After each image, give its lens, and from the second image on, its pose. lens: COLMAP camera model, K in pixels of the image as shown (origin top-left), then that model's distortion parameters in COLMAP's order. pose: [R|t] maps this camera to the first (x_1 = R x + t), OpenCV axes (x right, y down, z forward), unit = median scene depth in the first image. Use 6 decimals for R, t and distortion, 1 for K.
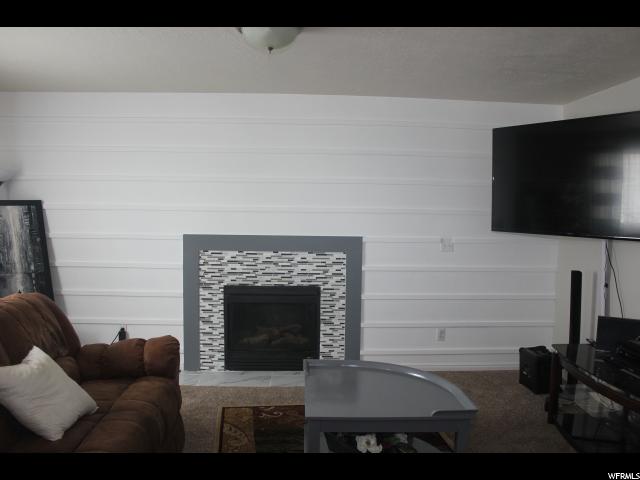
lens RADIAL K [[556.6, 0, 320.8], [0, 556.6, 236.8], [0, 0, 1]] dist [-0.128916, 0.063718]
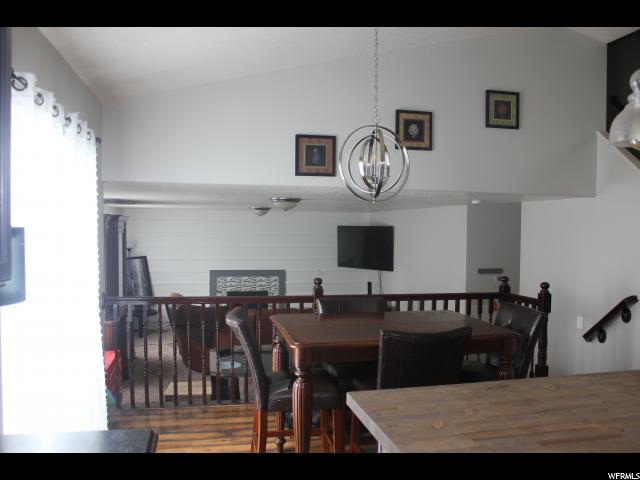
lens RADIAL K [[556.6, 0, 318.9], [0, 556.6, 240.1], [0, 0, 1]] dist [-0.128916, 0.063718]
pose [[0.982959, -0.008026, 0.183650, -0.222166], [0.015447, 0.999119, -0.039014, -0.032268], [-0.183175, 0.041185, 0.982217, -1.387380]]
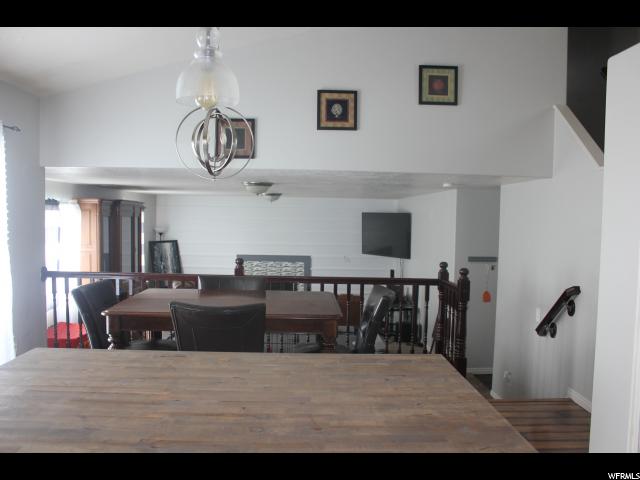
lens RADIAL K [[556.6, 0, 319.0], [0, 556.6, 242.3], [0, 0, 1]] dist [-0.128916, 0.063718]
pose [[0.999966, 0.003617, -0.007346, 0.128976], [-0.003759, 0.999805, -0.019380, -0.012154], [0.007275, 0.019407, 0.999785, -1.424686]]
